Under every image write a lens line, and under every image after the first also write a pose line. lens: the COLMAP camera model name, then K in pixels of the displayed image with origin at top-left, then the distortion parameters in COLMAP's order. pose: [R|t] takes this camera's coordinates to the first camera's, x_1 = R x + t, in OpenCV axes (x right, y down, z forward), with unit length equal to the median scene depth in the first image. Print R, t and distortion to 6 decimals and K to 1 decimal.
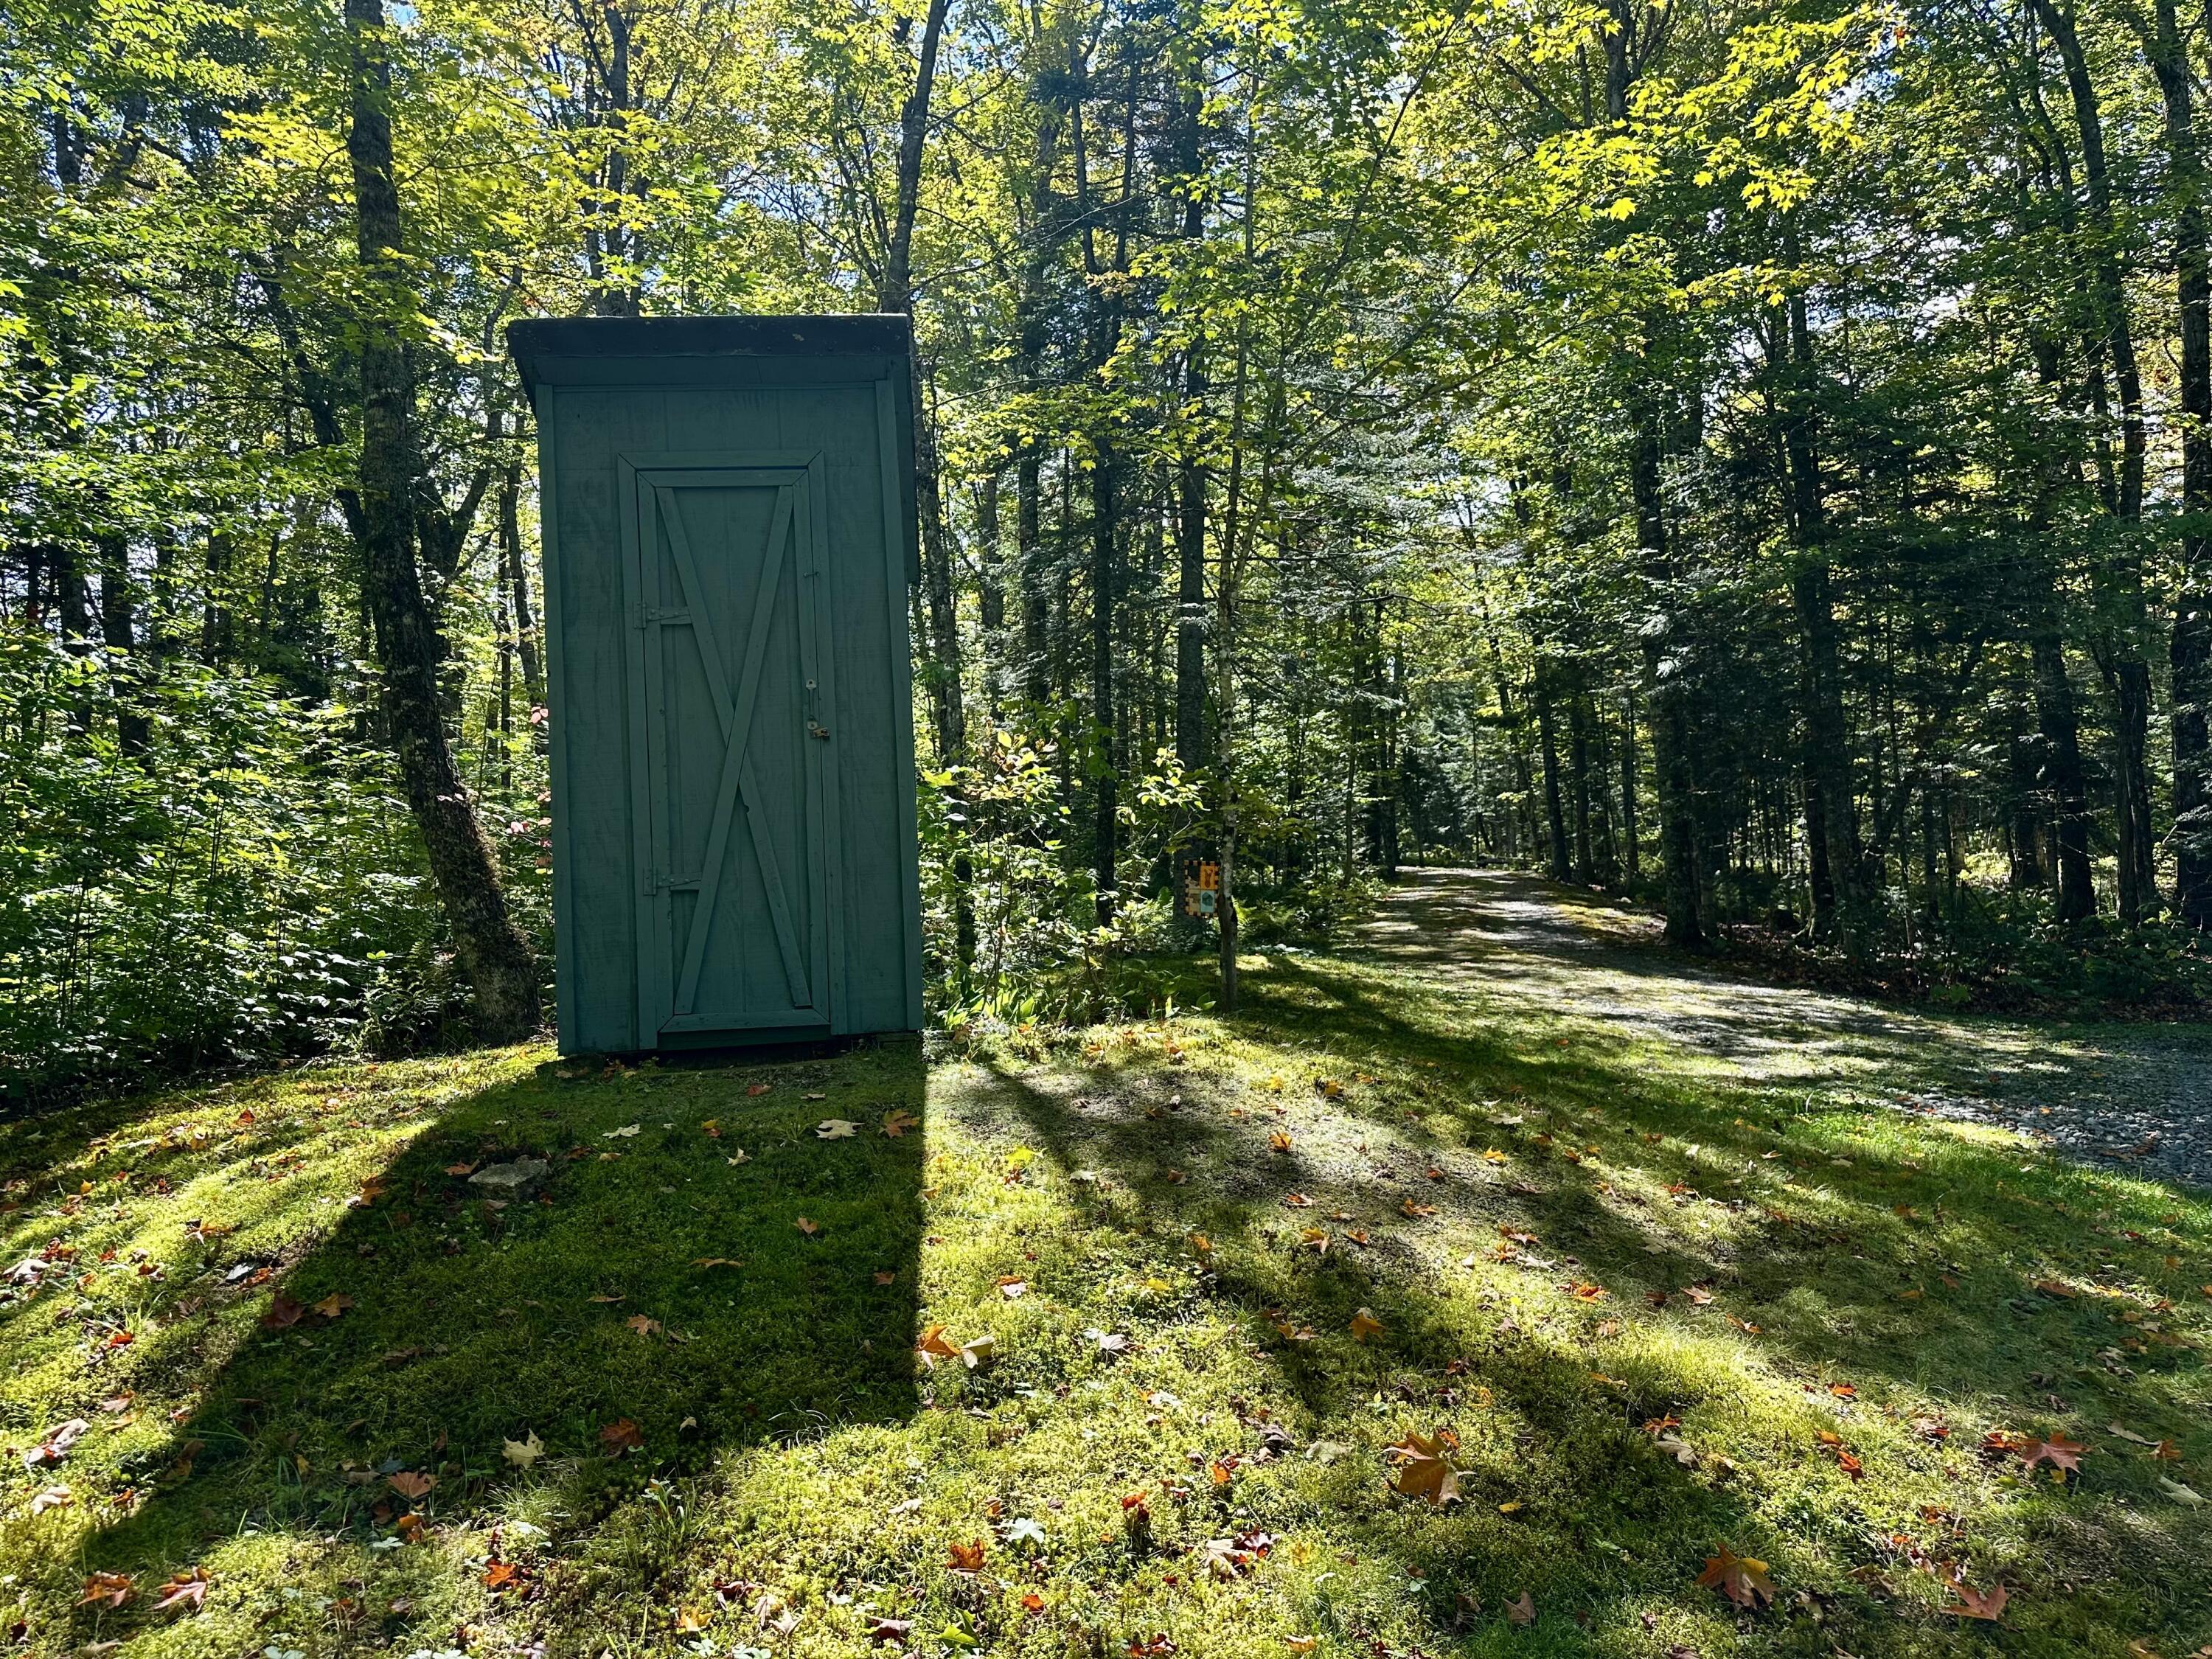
lens RADIAL K [[1542.3, 0, 1102.3], [0, 1542.3, 834.5], [0, 0, 1]] dist [0.002131, 0.000891]
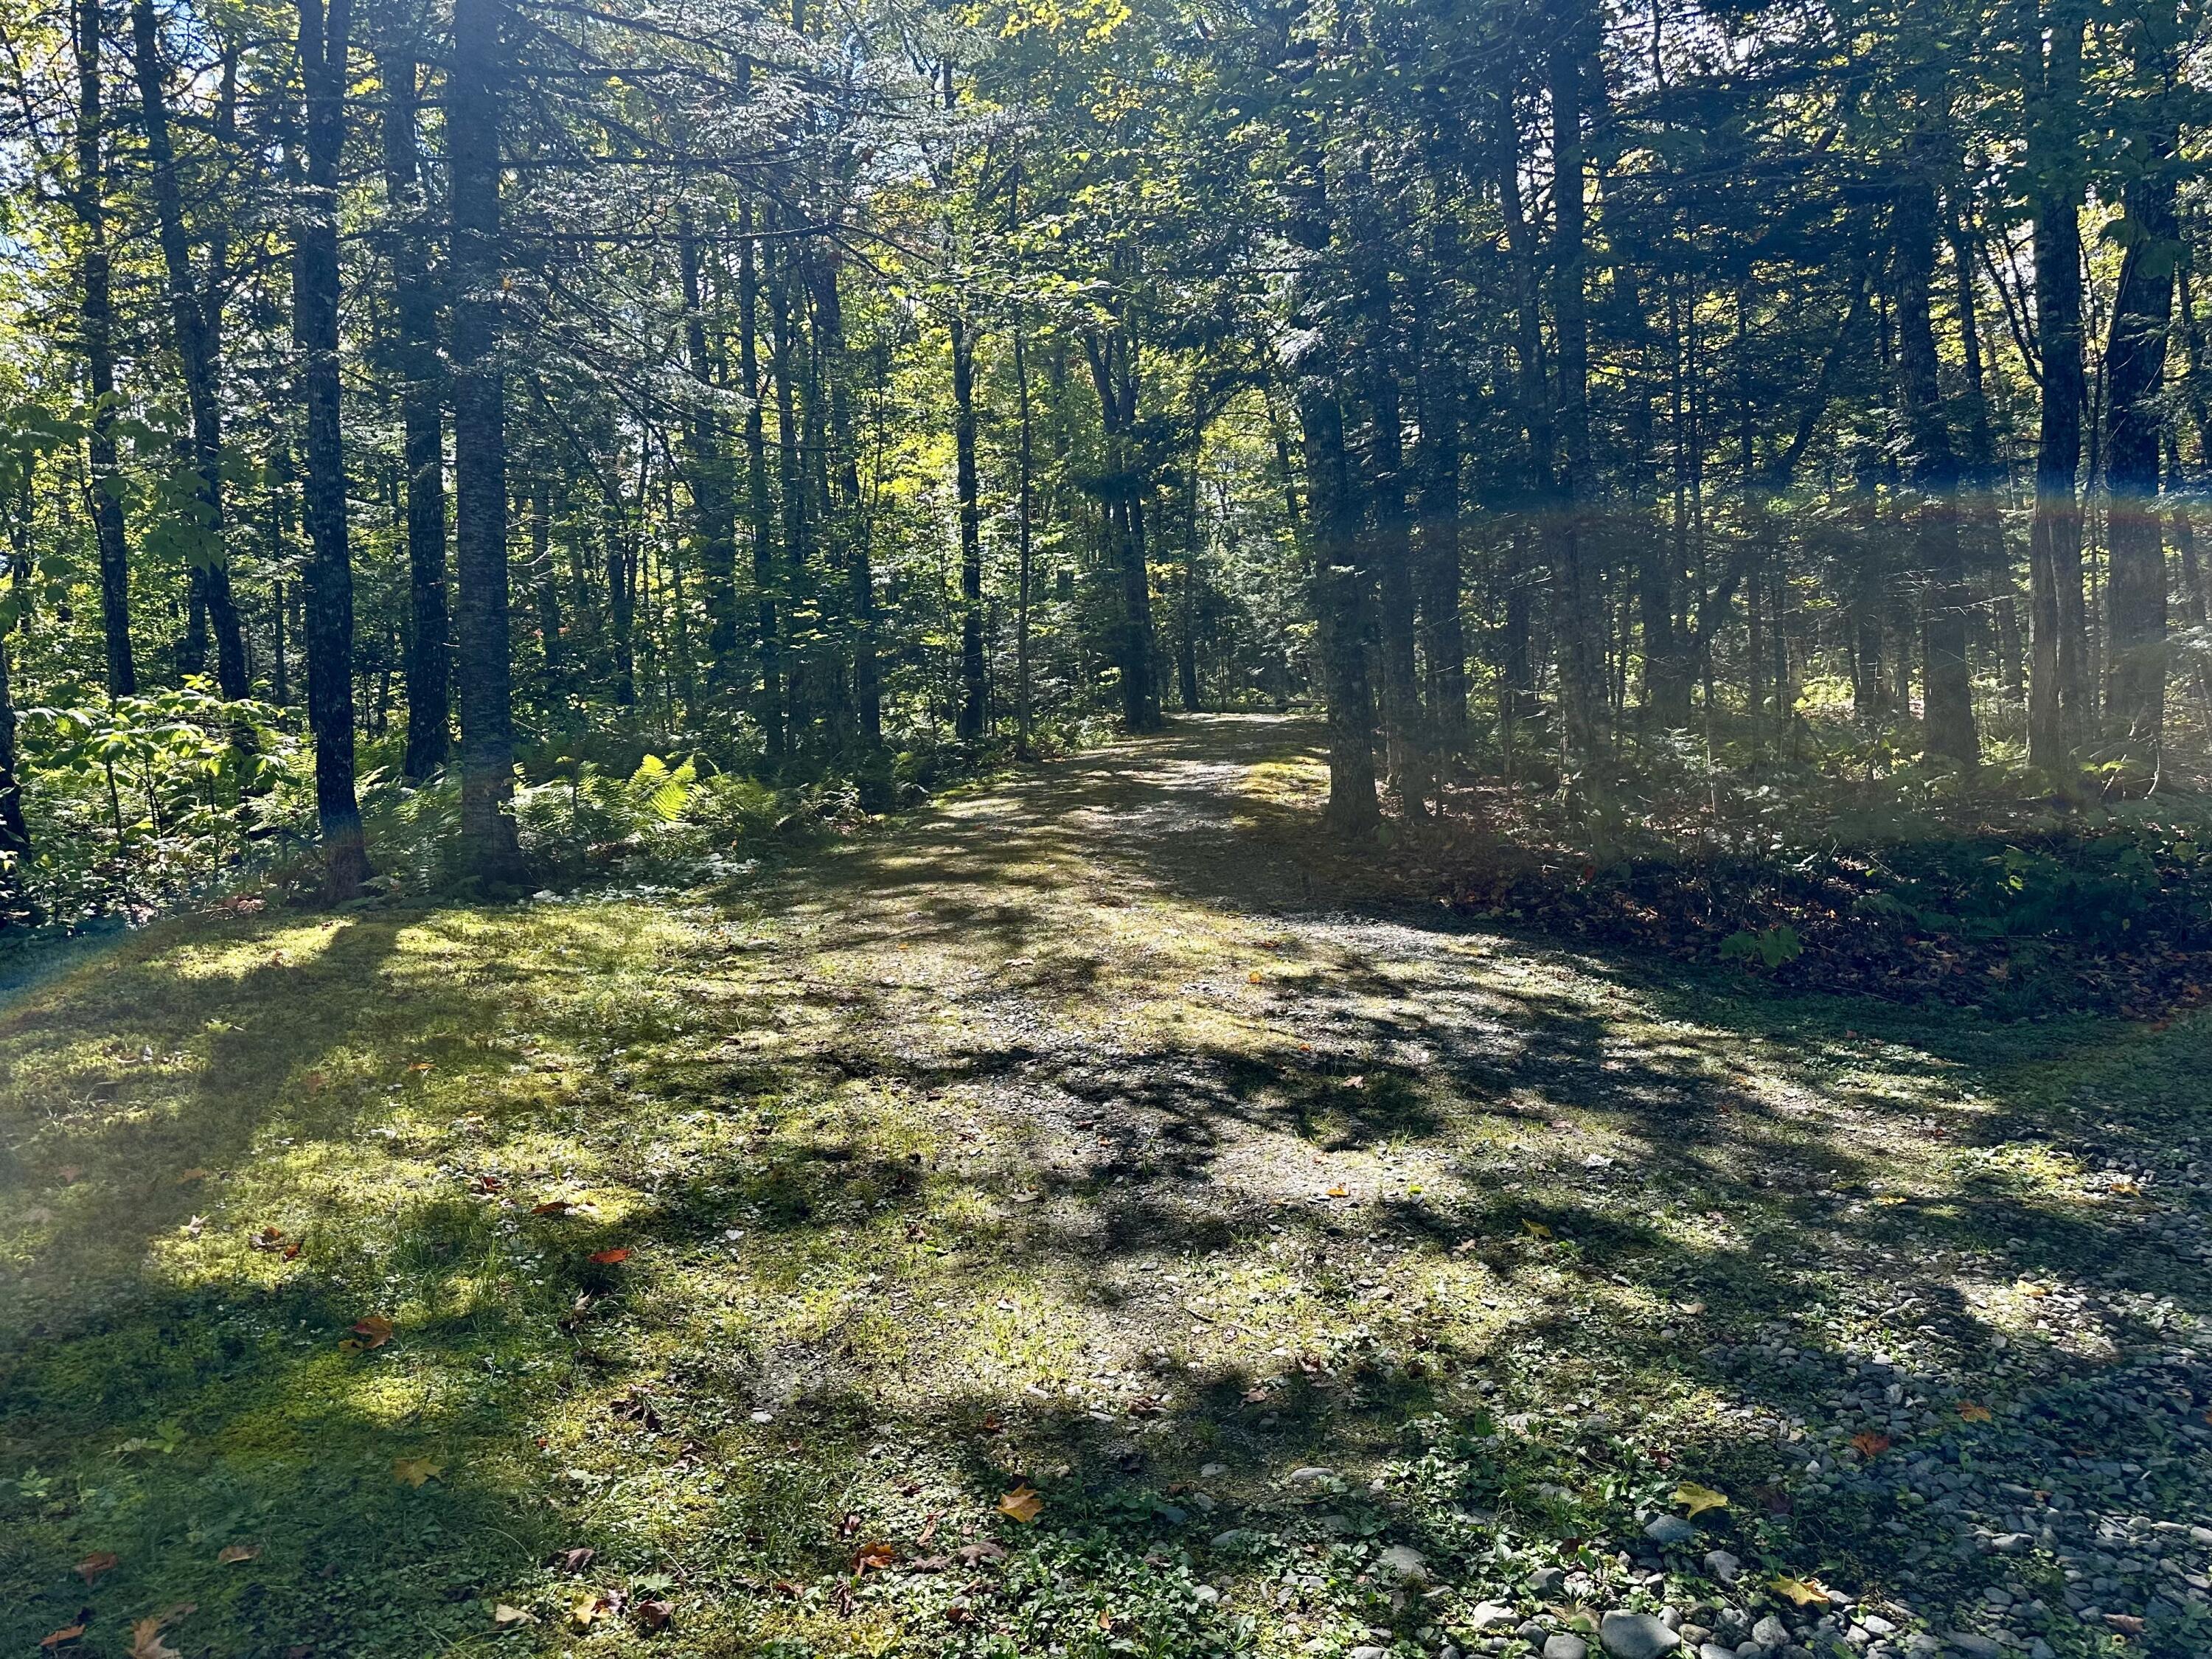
lens RADIAL K [[1542.3, 0, 1109.6], [0, 1542.3, 827.8], [0, 0, 1]] dist [0.002131, 0.000891]
pose [[0.995901, -0.036142, 0.082913, 0.105654], [0.028521, 0.995413, 0.091320, 0.005631], [-0.085833, -0.088581, 0.992364, 0.181763]]
